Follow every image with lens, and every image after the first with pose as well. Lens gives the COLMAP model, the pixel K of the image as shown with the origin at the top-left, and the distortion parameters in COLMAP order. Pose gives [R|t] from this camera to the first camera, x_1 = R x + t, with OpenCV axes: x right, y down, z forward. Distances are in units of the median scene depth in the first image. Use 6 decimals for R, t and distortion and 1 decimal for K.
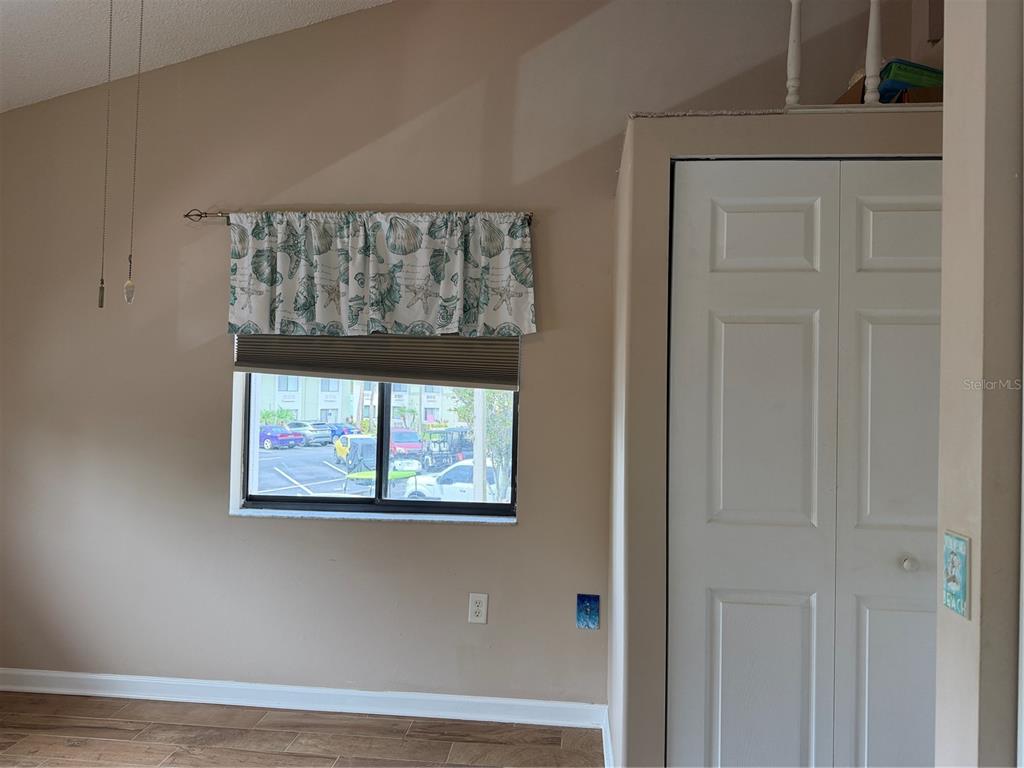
lens RADIAL K [[722.2, 0, 510.6], [0, 722.2, 378.7], [0, 0, 1]] dist [0.069027, -0.073323]
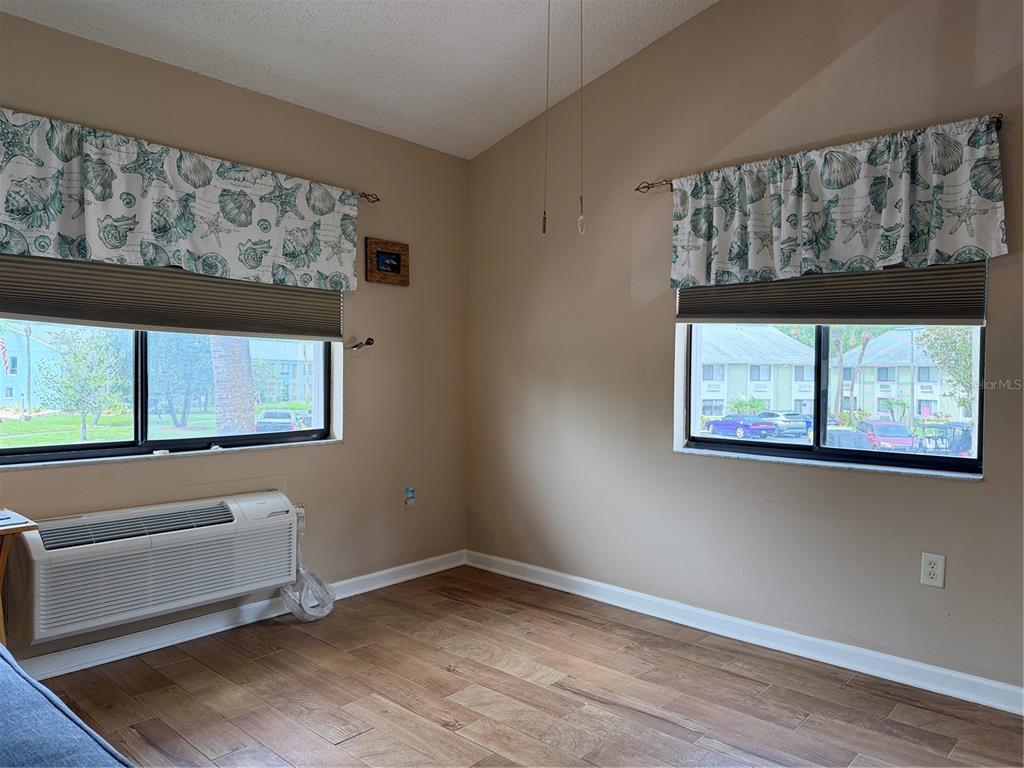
lens RADIAL K [[725.7, 0, 506.3], [0, 725.7, 383.4], [0, 0, 1]] dist [0.028405, -0.030780]
pose [[0.799892, -0.004479, -0.600128, 0.076489], [0.008393, 0.999958, 0.003723, 0.077862], [0.600086, -0.008014, 0.799895, -0.036277]]
